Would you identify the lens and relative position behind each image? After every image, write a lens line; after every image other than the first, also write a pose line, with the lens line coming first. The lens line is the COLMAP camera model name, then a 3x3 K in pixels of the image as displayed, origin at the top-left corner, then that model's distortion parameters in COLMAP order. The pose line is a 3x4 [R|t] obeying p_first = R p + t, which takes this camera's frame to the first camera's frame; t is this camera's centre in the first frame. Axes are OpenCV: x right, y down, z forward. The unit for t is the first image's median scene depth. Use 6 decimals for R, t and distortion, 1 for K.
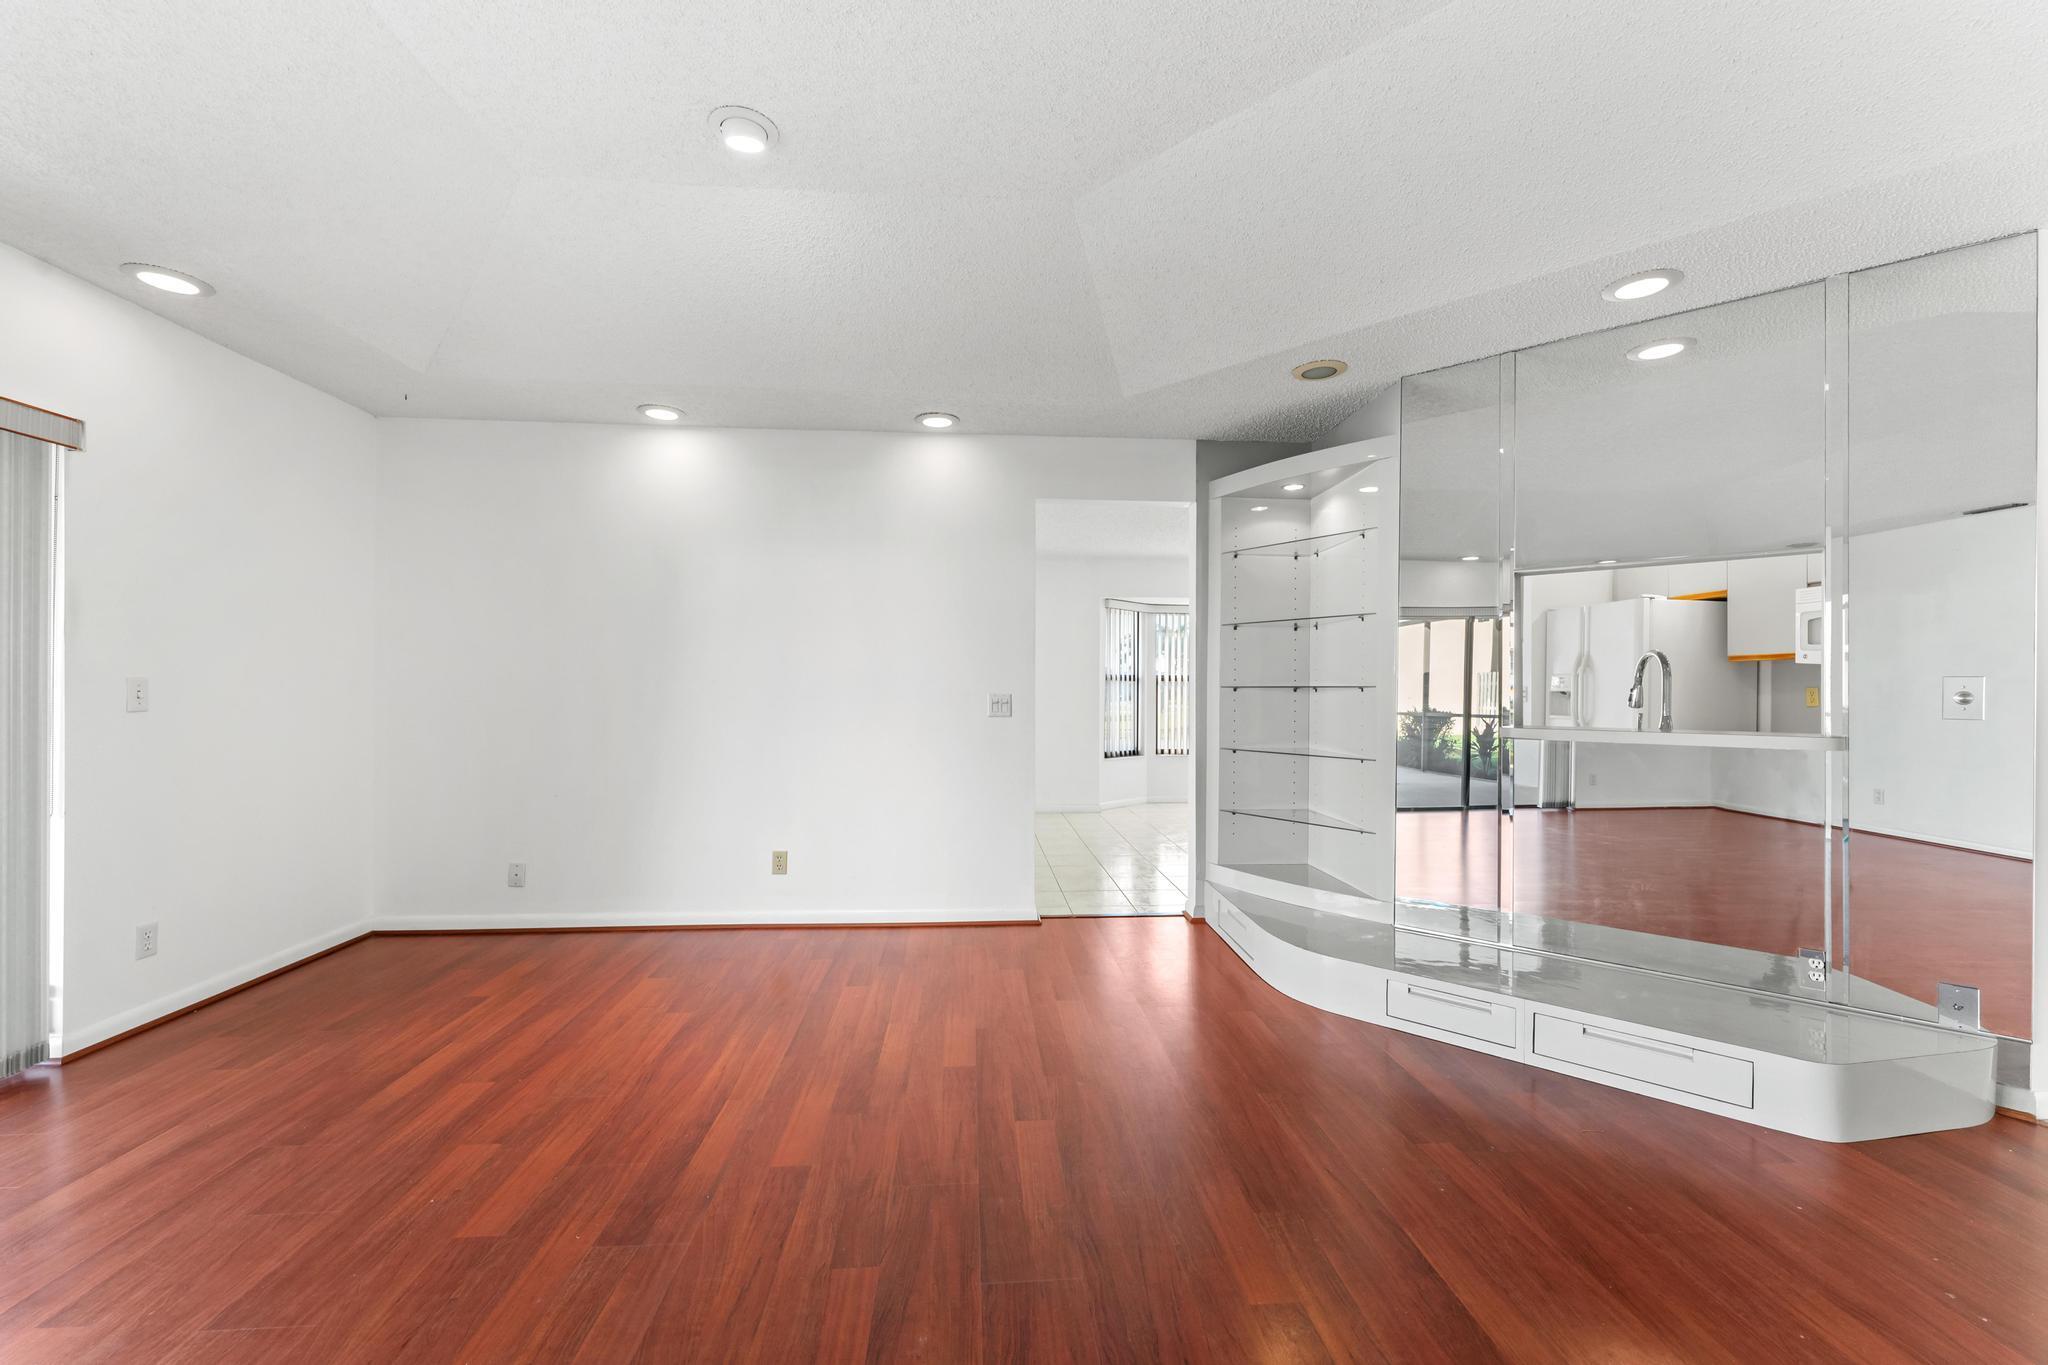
lens RADIAL K [[820.6, 0, 1037.7], [0, 820.6, 691.0], [0, 0, 1]] dist [-0.001997, 0.000951]
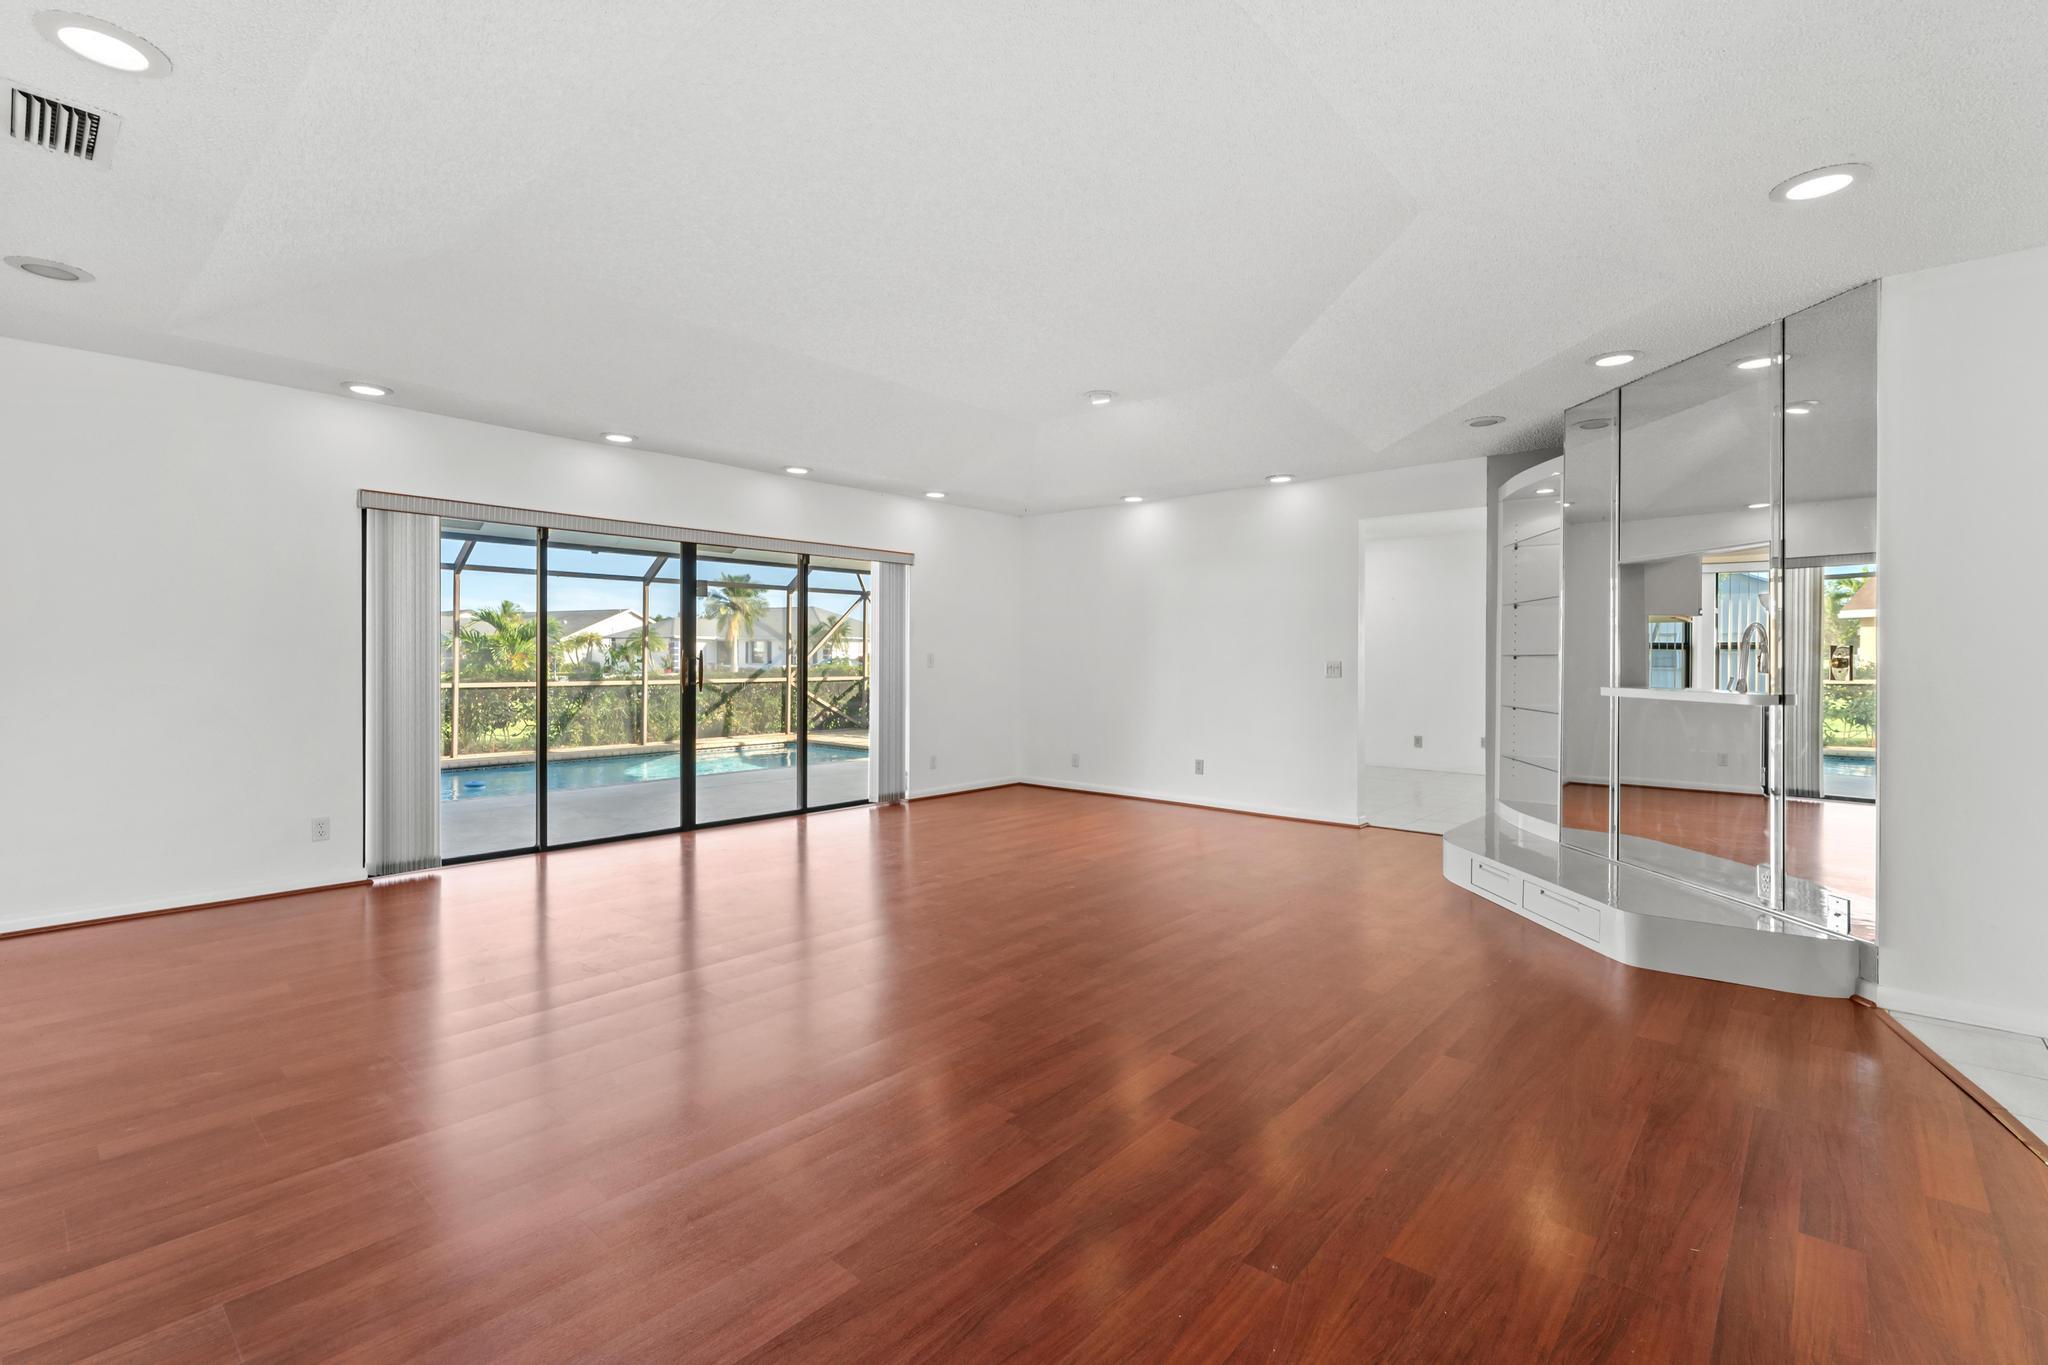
lens RADIAL K [[896.3, 0, 1051.3], [0, 896.3, 674.7], [0, 0, 1]] dist [-0.038215, 0.000313]
pose [[0.711087, 0.010525, -0.703025, 0.721252], [-0.001392, 0.999907, 0.013561, 0.007470], [0.703103, -0.008664, 0.711035, -0.448106]]
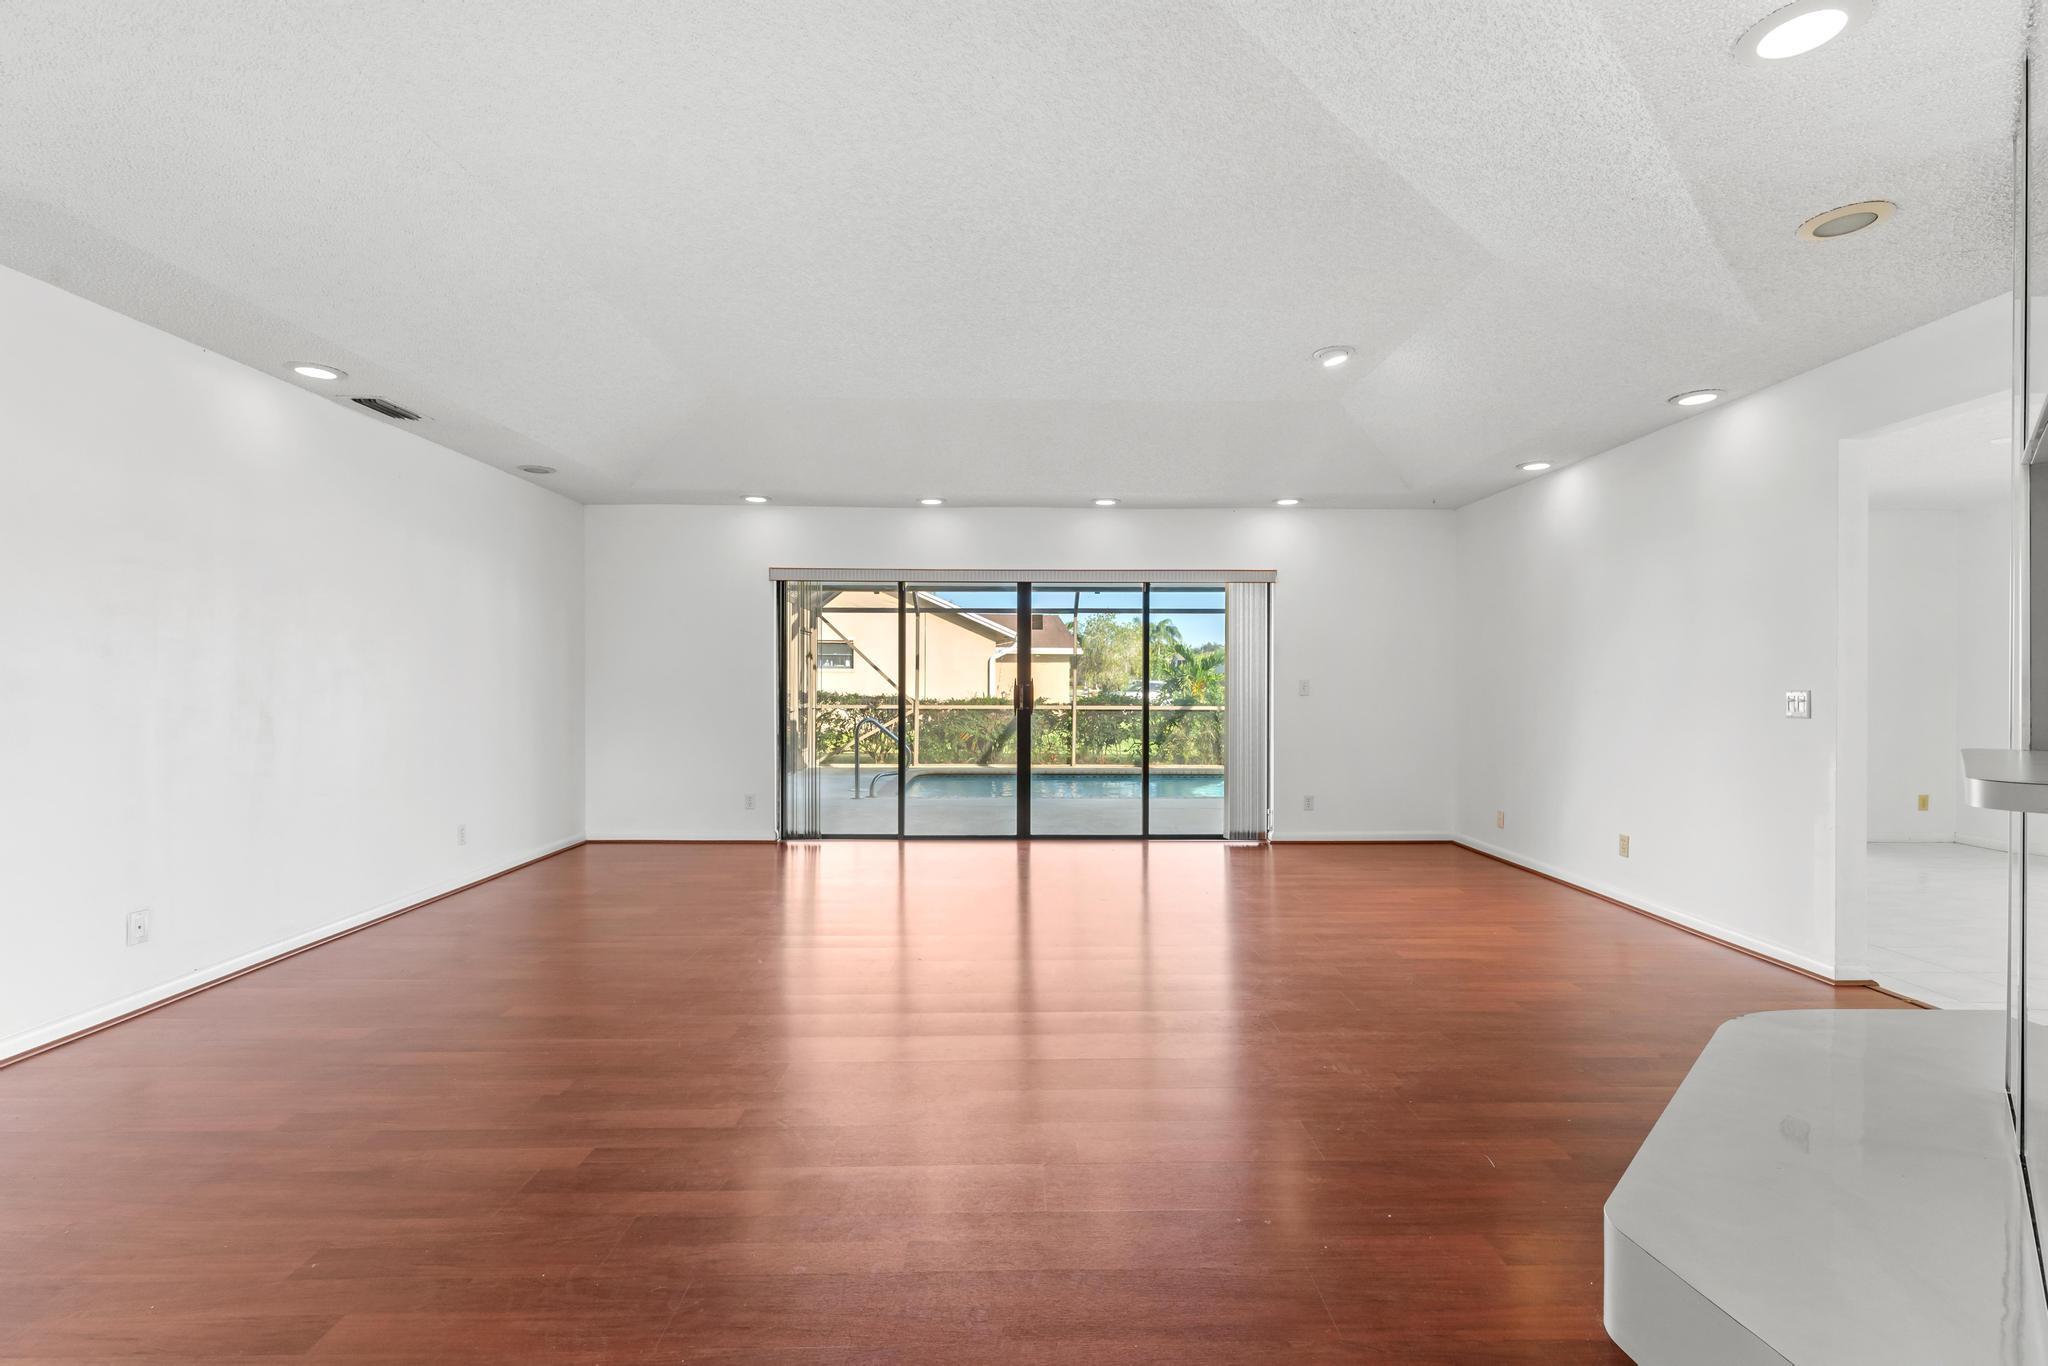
lens RADIAL K [[896.3, 0, 1032.8], [0, 896.3, 702.3], [0, 0, 1]] dist [-0.038215, 0.000313]
pose [[-0.059606, 0.015698, -0.998099, 0.914042], [-0.005185, 0.999858, 0.016035, 0.005720], [0.998209, 0.006131, -0.059516, 0.297682]]
